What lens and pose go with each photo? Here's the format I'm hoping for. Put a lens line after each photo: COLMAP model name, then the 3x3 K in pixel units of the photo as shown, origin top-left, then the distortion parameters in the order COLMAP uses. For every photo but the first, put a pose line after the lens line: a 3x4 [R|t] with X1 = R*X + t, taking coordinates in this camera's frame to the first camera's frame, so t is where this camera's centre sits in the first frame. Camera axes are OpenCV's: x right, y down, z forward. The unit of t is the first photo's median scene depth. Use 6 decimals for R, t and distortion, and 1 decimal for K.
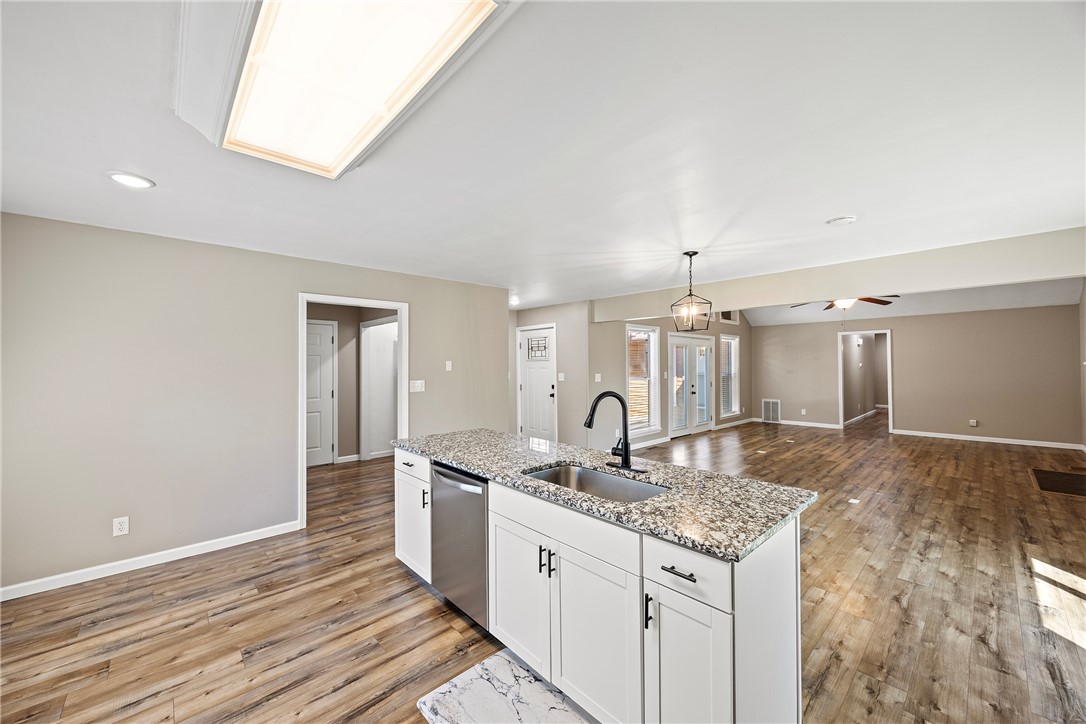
lens RADIAL K [[414.6, 0, 550.7], [0, 414.6, 361.9], [0, 0, 1]] dist [0.003871, 0.000131]
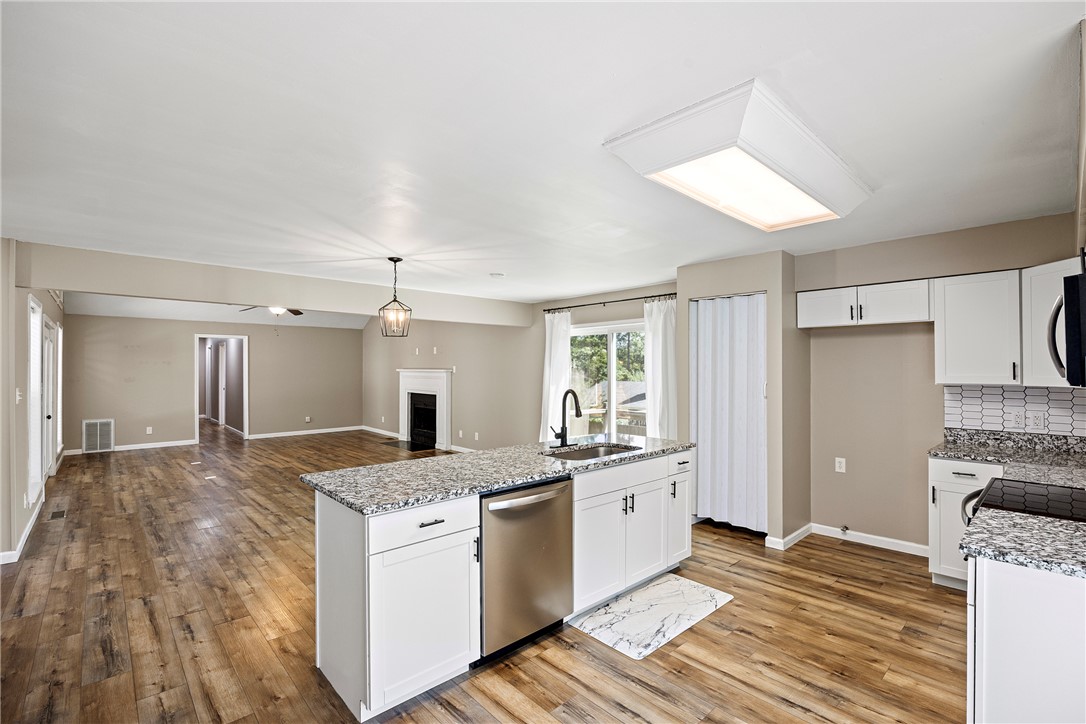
lens RADIAL K [[486.6, 0, 551.4], [0, 486.6, 366.2], [0, 0, 1]] dist [-0.004141, -0.000308]
pose [[0.005926, 0.010302, 0.999929, -0.841358], [-0.005944, 0.999930, -0.010267, 0.007581], [-0.999965, -0.005883, 0.005987, 0.617754]]
